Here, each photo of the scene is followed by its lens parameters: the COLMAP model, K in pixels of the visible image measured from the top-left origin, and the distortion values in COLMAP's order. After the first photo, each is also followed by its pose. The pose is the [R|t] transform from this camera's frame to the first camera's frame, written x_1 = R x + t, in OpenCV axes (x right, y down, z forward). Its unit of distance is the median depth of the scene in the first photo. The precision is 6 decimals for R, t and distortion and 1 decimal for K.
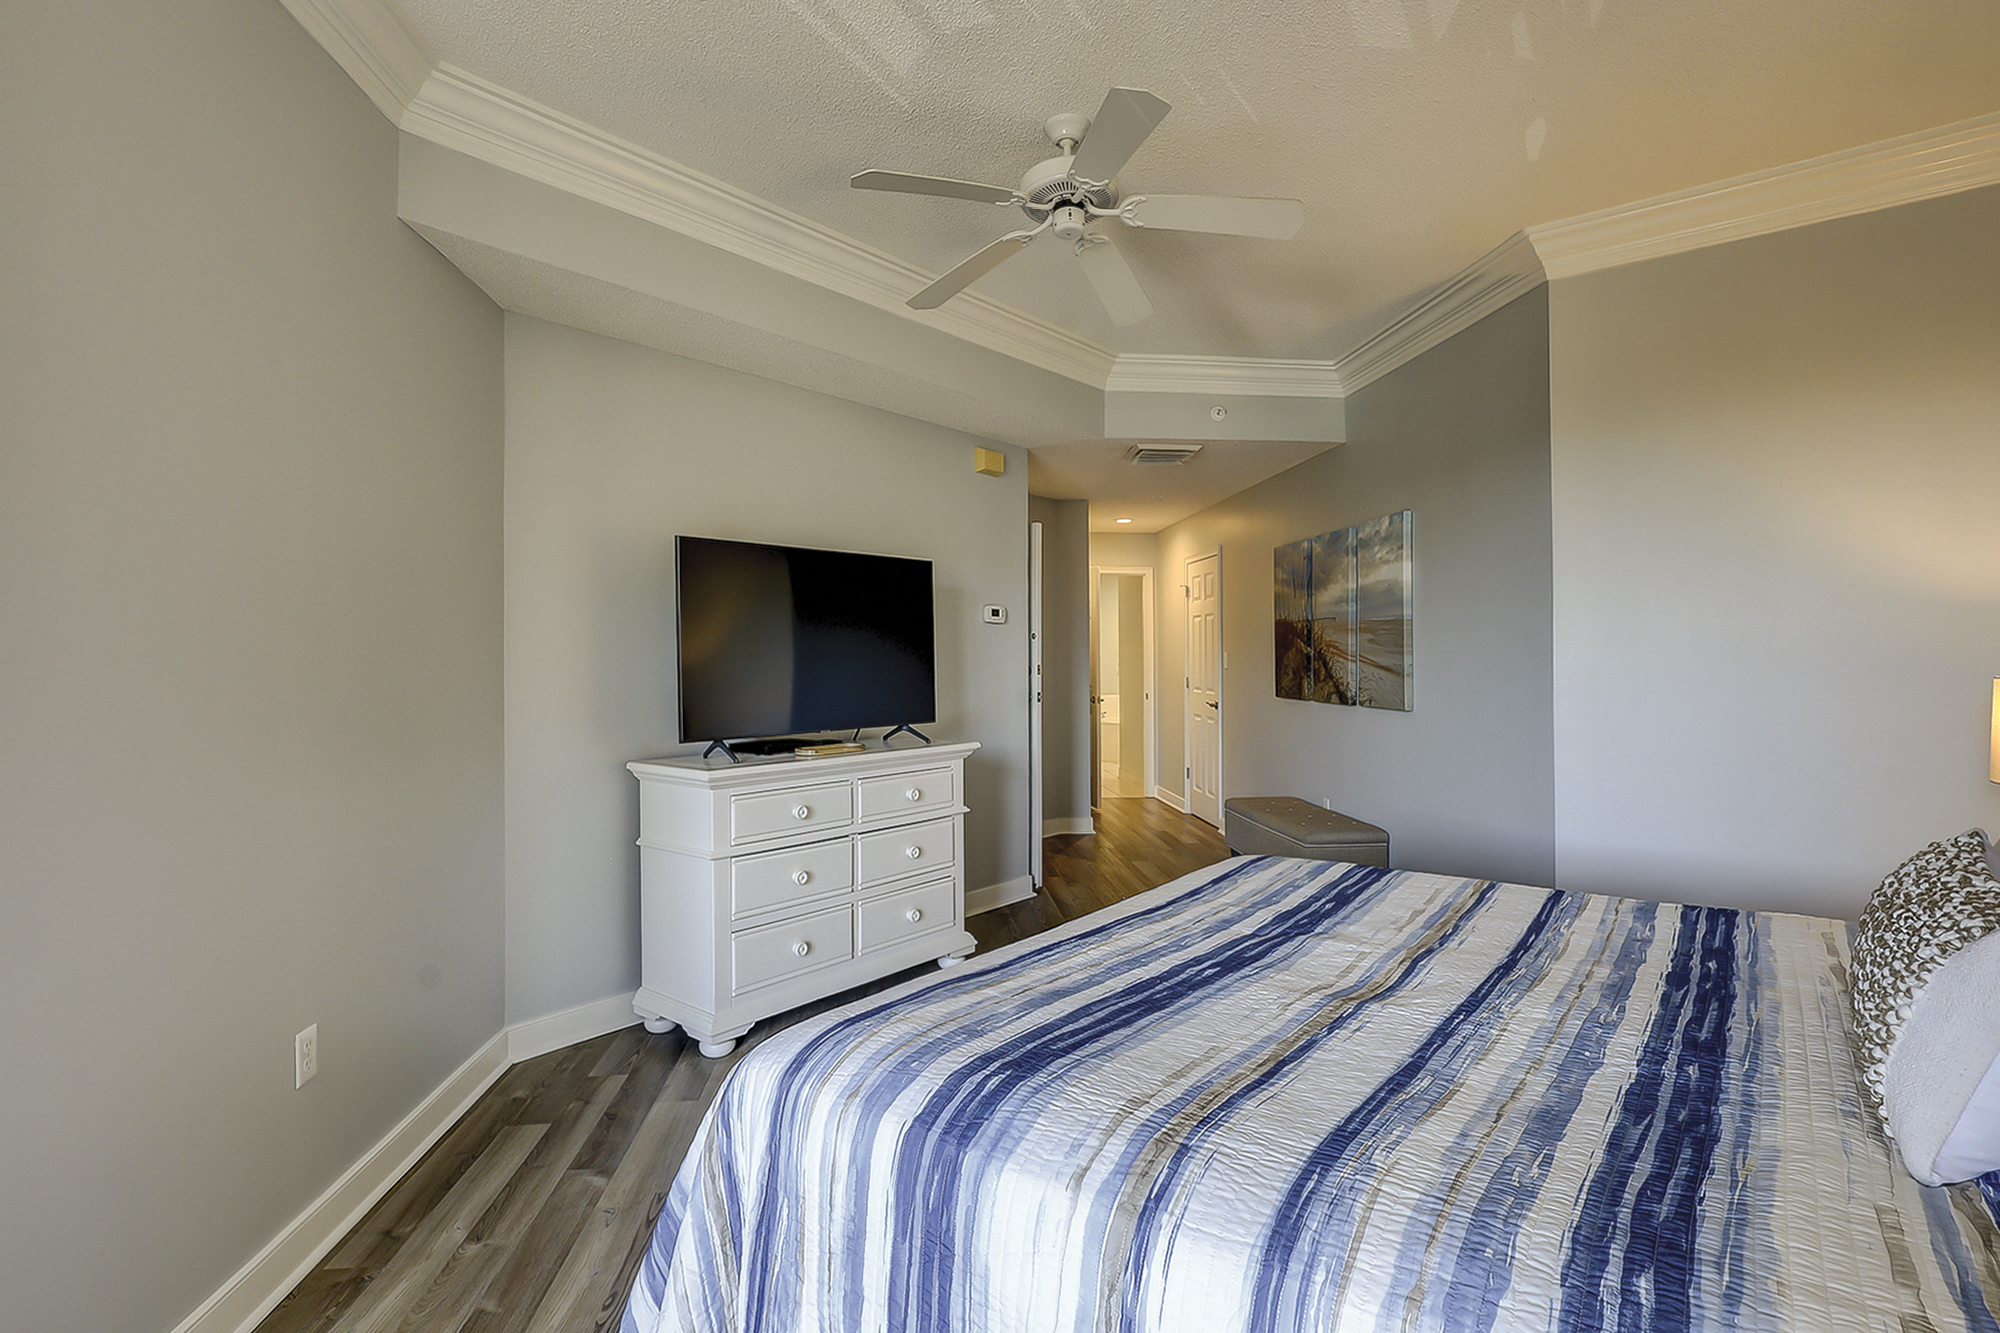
lens RADIAL K [[971.7, 0, 996.4], [0, 971.7, 645.9], [0, 0, 1]] dist [-0.001735, -0.001374]
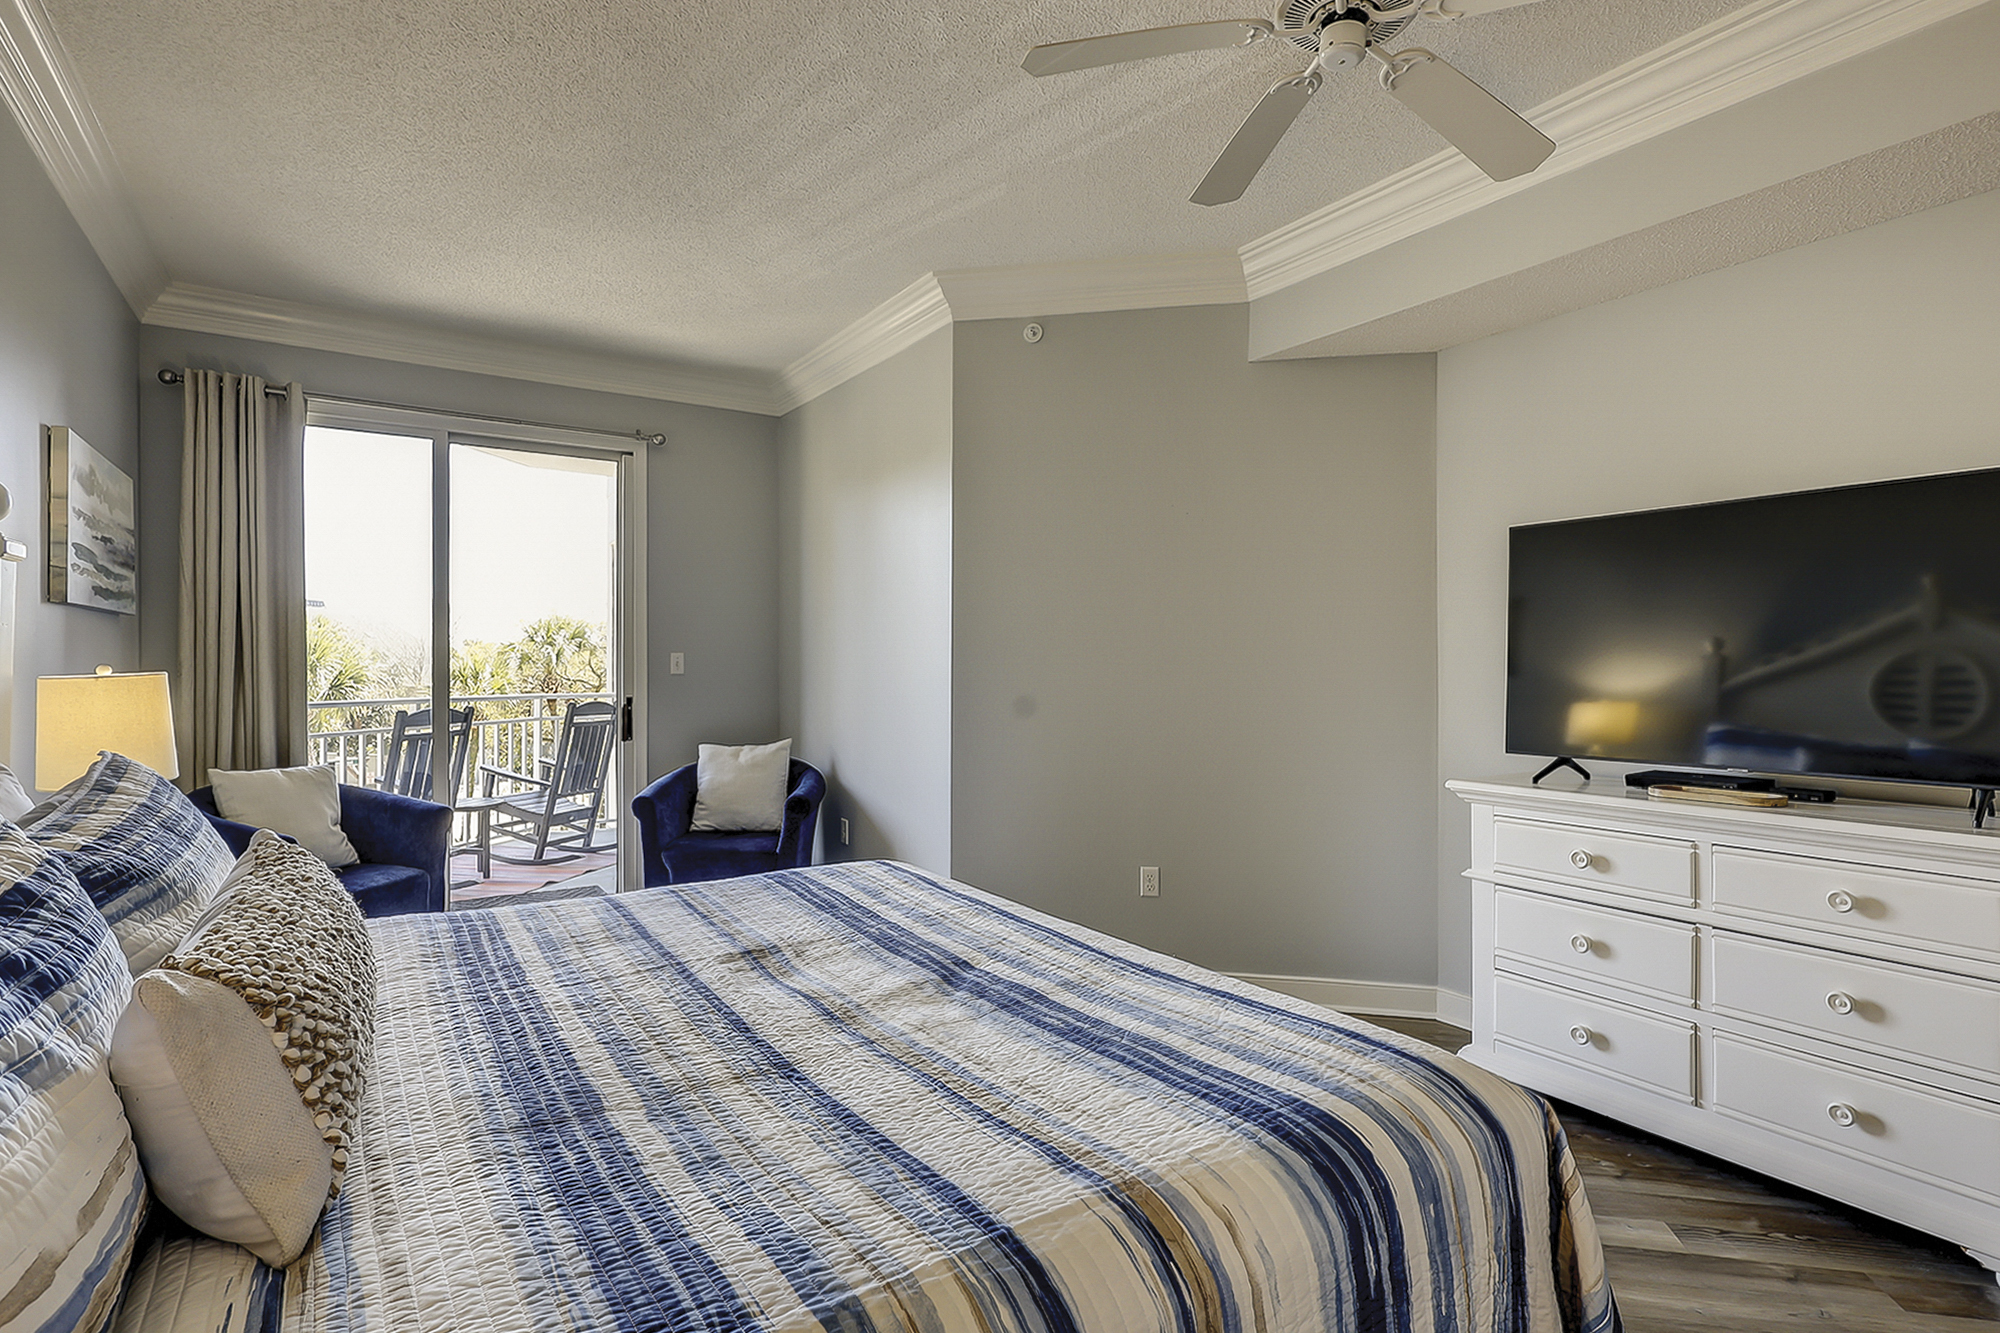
lens RADIAL K [[971.7, 0, 996.4], [0, 971.7, 645.9], [0, 0, 1]] dist [-0.001735, -0.001374]
pose [[-0.288975, -0.012508, -0.957255, 1.078840], [0.009393, 0.999829, -0.015900, 0.014058], [0.957290, -0.013586, -0.288809, 1.236920]]
